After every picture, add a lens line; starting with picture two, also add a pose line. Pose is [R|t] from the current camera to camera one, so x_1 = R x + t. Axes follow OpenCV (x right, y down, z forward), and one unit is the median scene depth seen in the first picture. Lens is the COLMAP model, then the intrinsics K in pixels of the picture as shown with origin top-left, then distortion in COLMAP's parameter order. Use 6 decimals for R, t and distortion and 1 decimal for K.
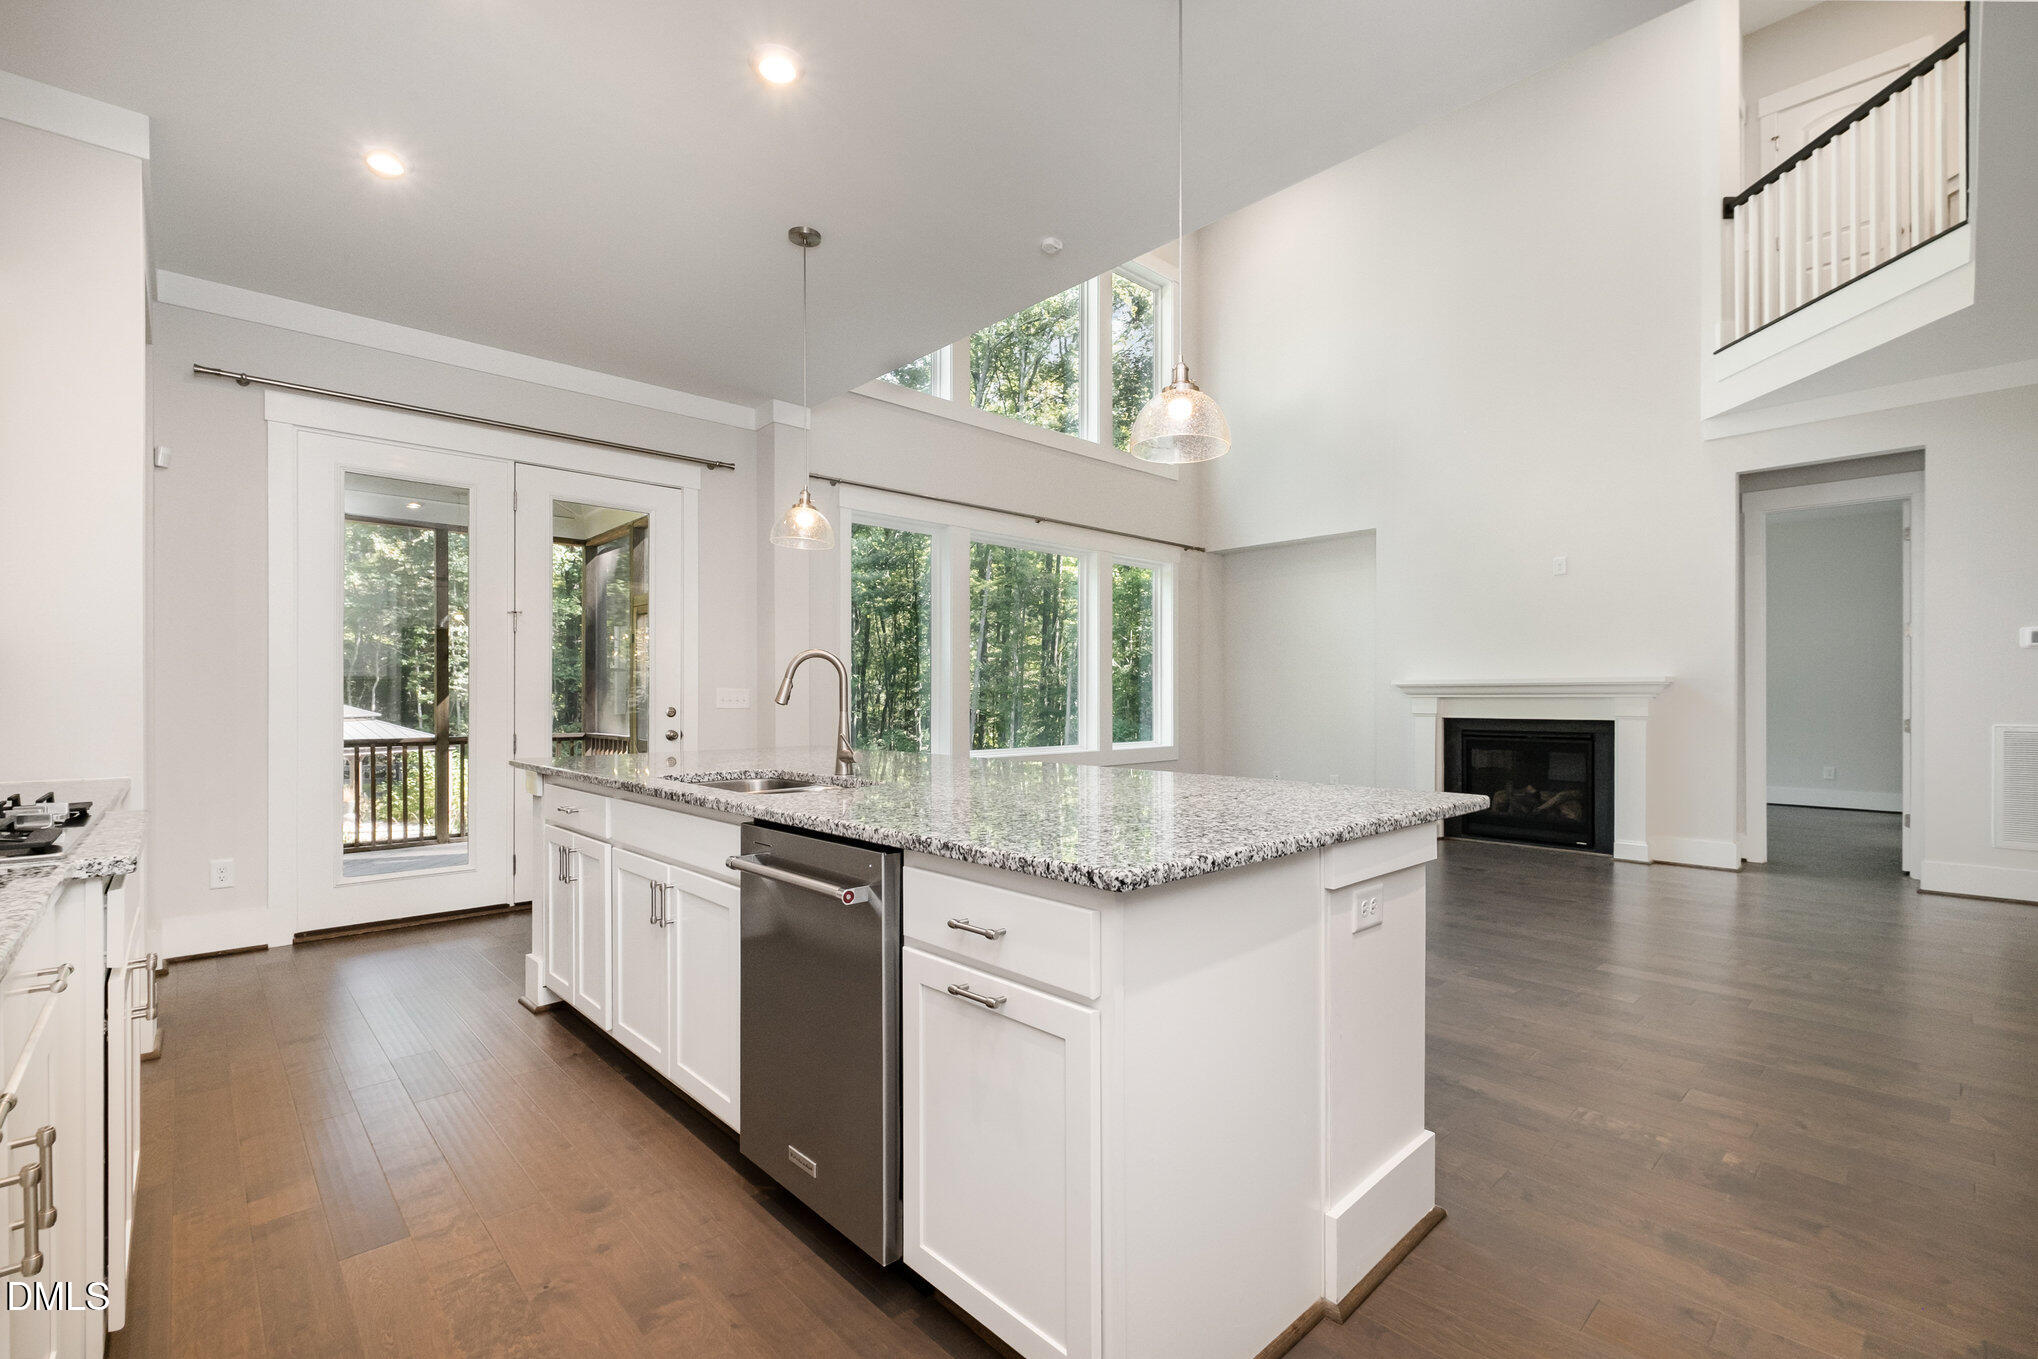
lens RADIAL K [[888.9, 0, 1028.9], [0, 888.9, 688.3], [0, 0, 1]] dist [-0.001482, -0.000297]
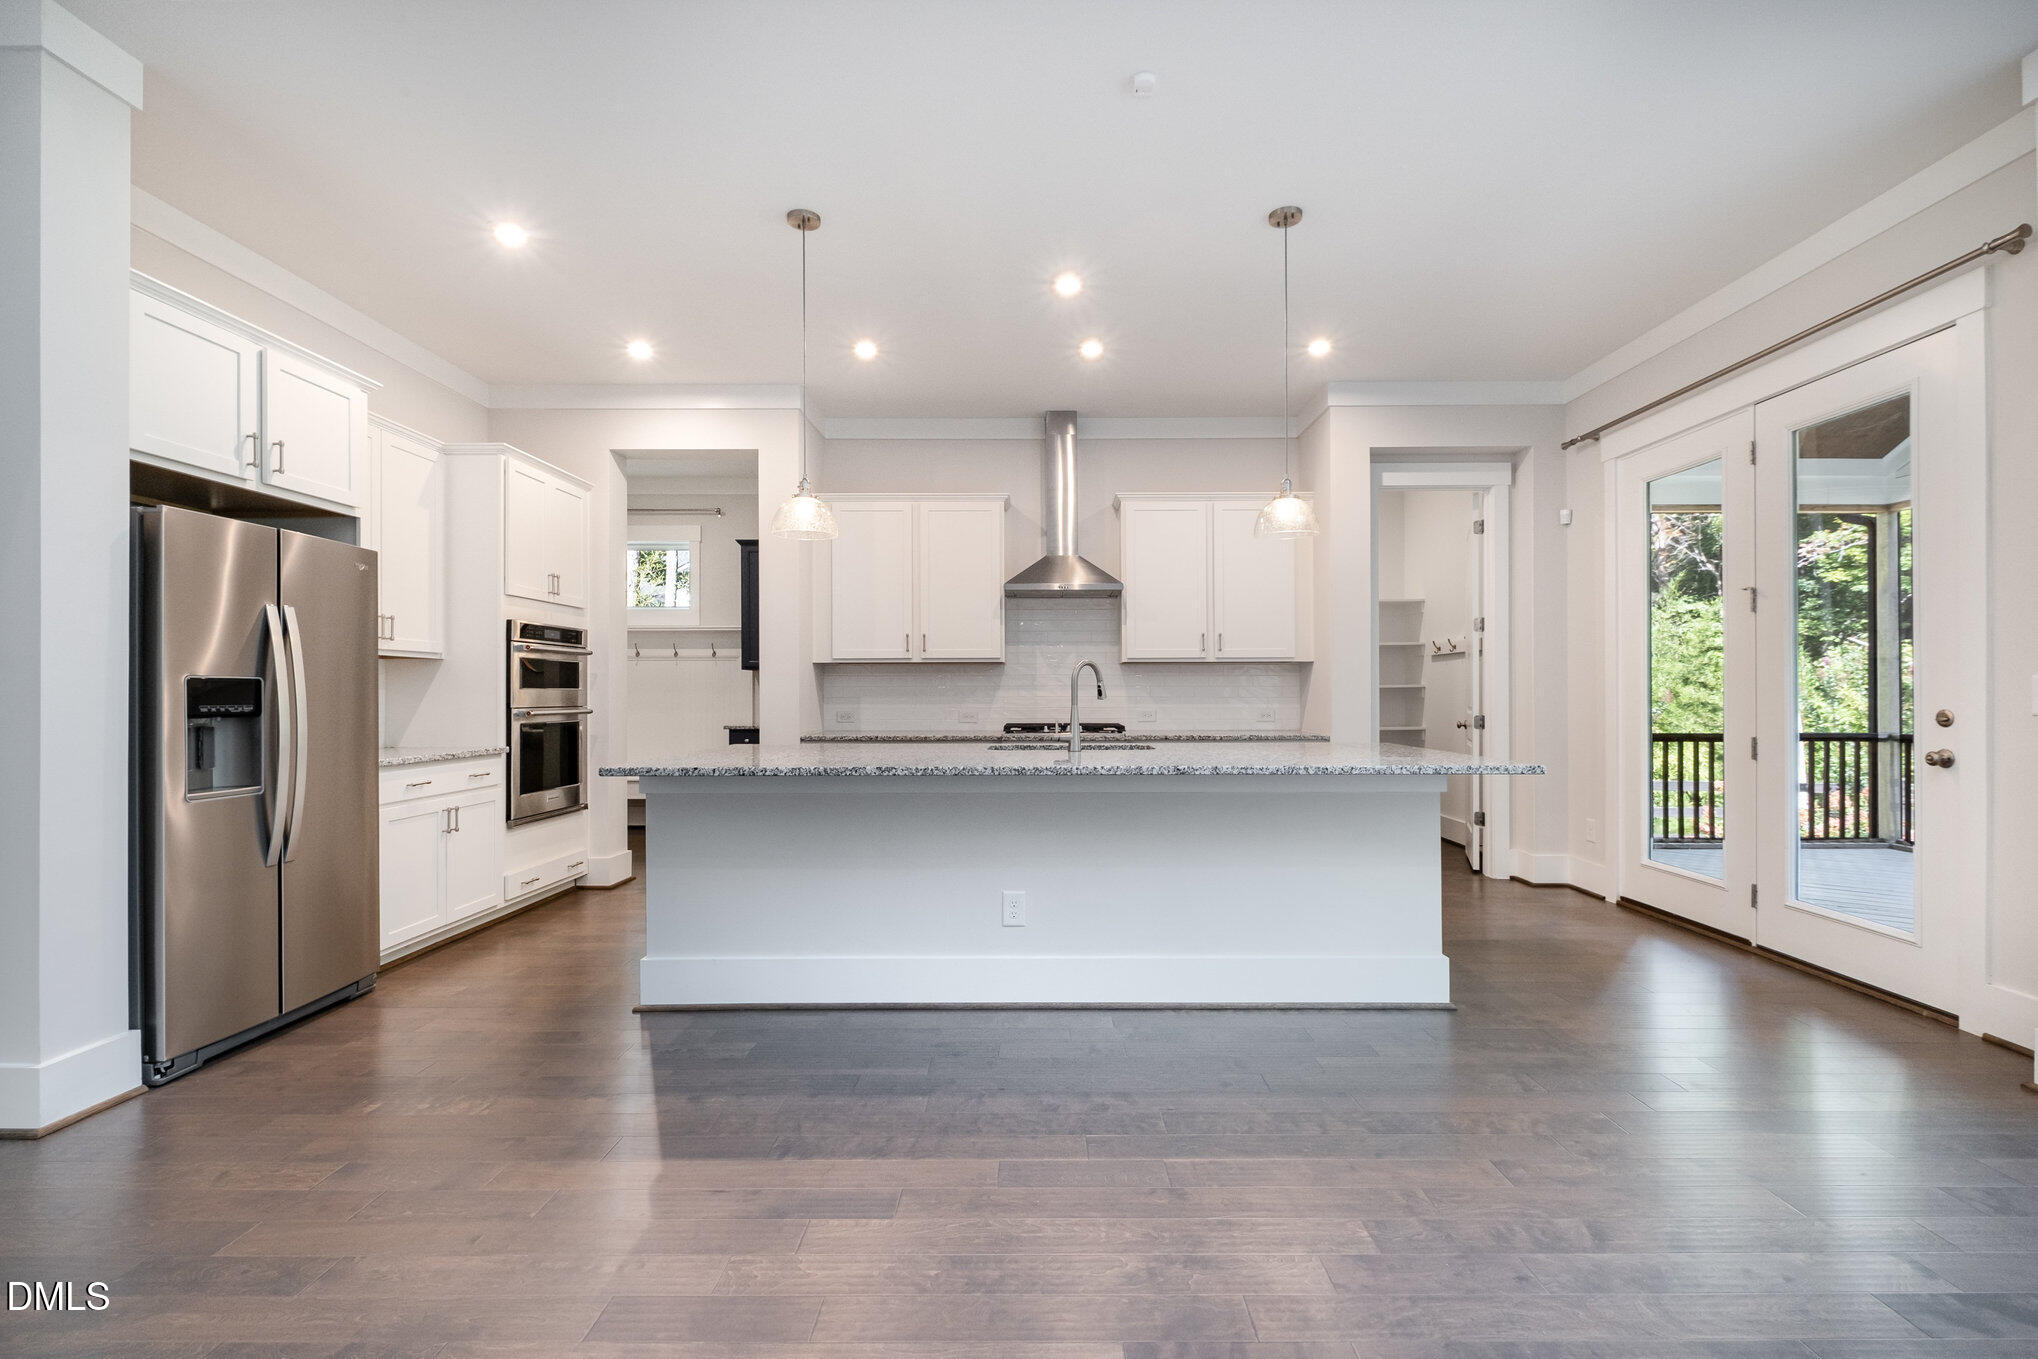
lens RADIAL K [[888.9, 0, 1028.9], [0, 888.9, 688.3], [0, 0, 1]] dist [-0.001482, -0.000297]
pose [[-0.698311, 0.004727, -0.715779, 0.372929], [0.003794, 0.999989, 0.002902, 0.002690], [0.715784, -0.000689, -0.698321, 0.827885]]
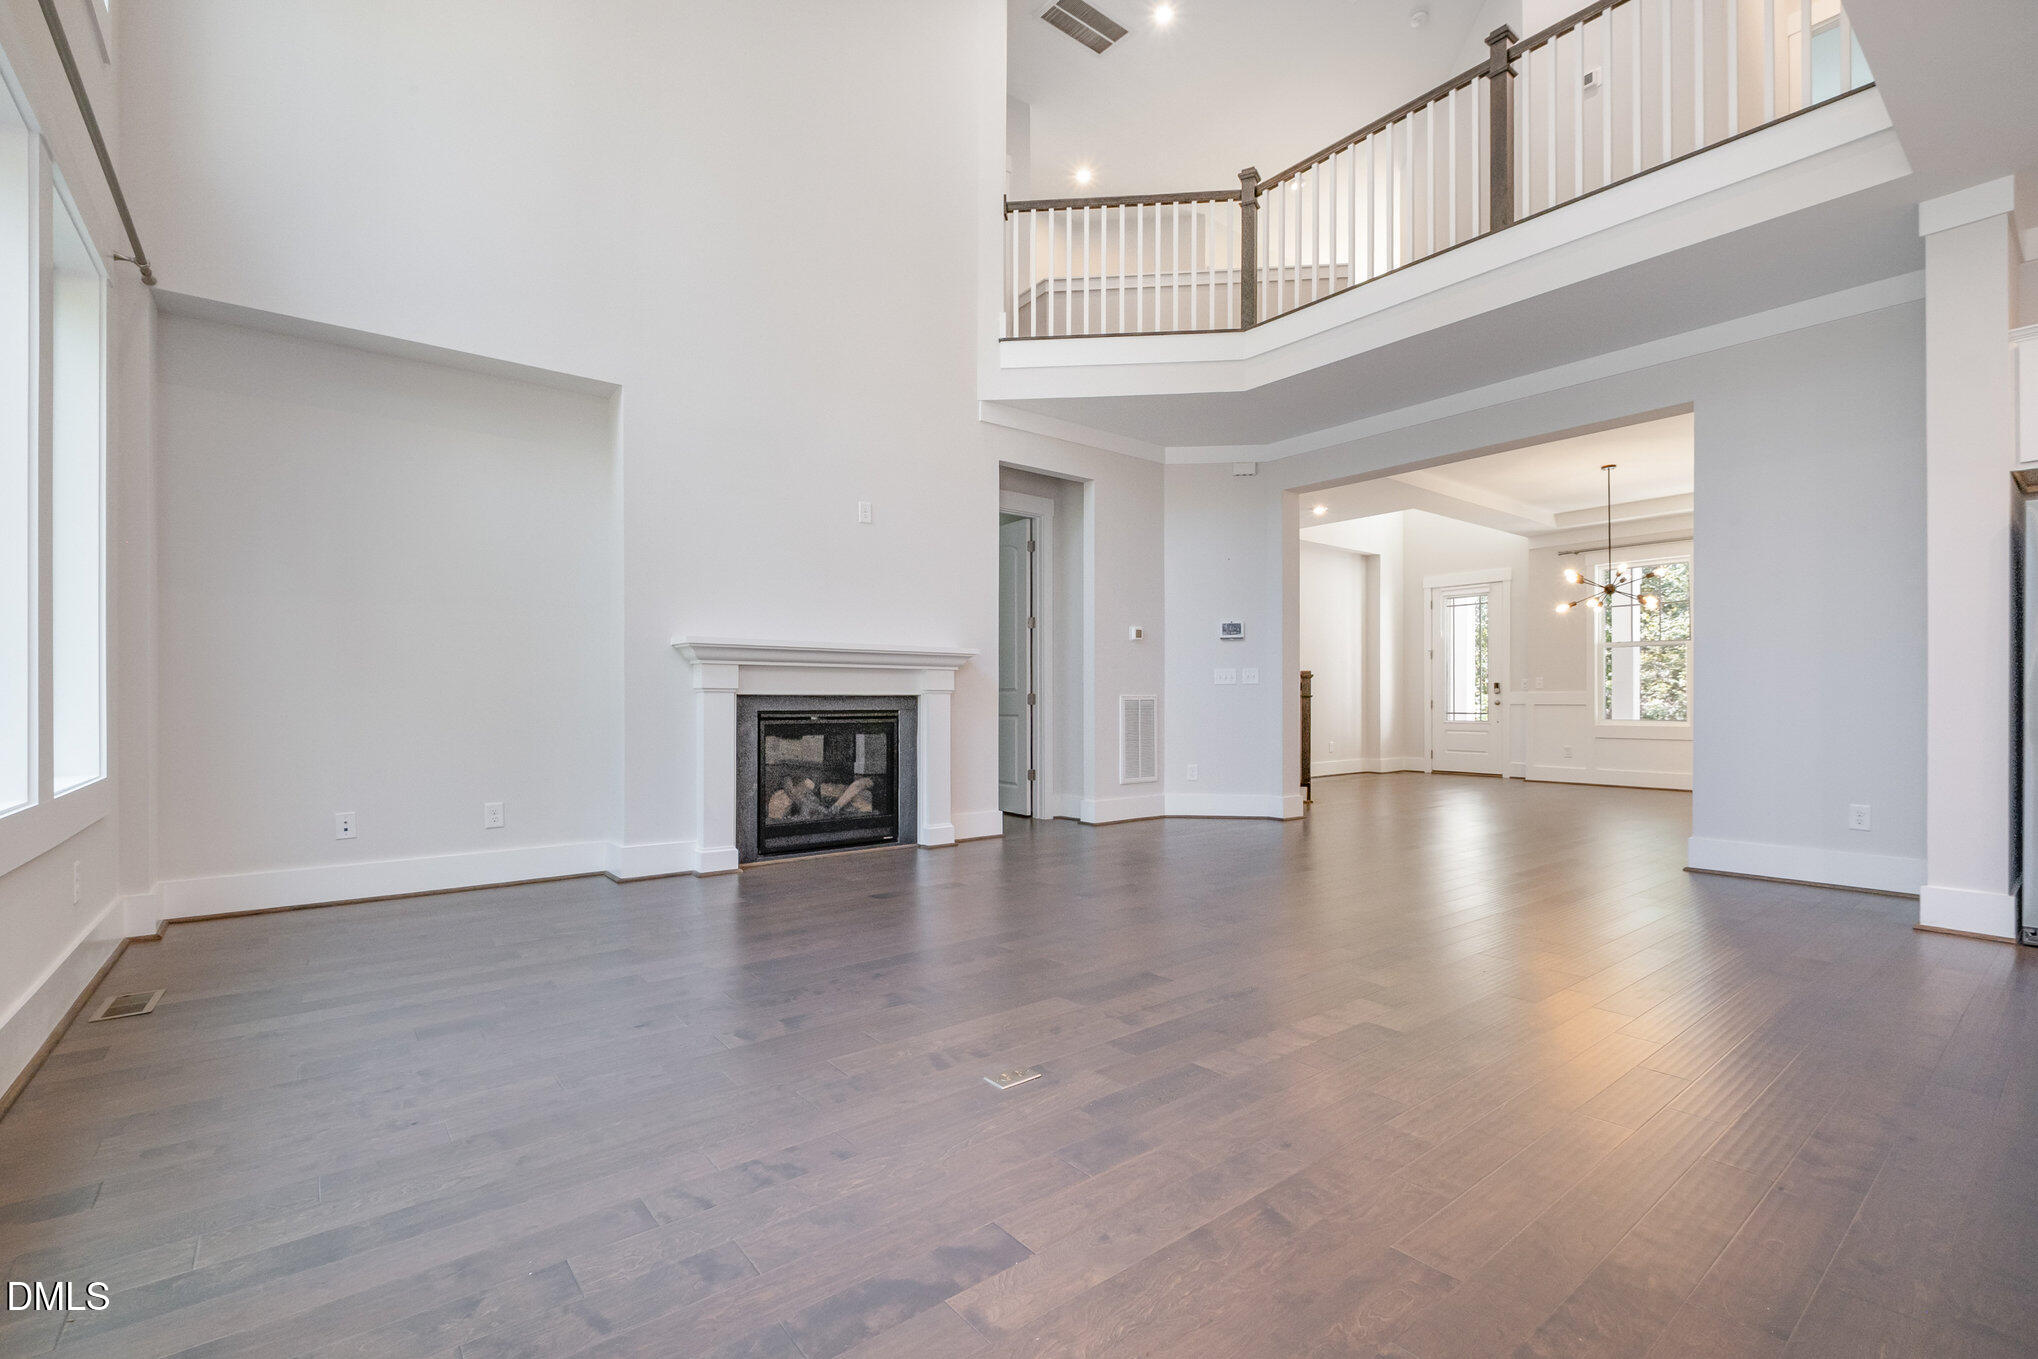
lens RADIAL K [[888.9, 0, 1028.9], [0, 888.9, 688.3], [0, 0, 1]] dist [-0.001482, -0.000297]
pose [[0.089296, 0.013885, 0.995908, -0.235600], [-0.003210, 0.999902, -0.013653, 0.041667], [-0.996000, -0.001978, 0.089332, 0.803113]]
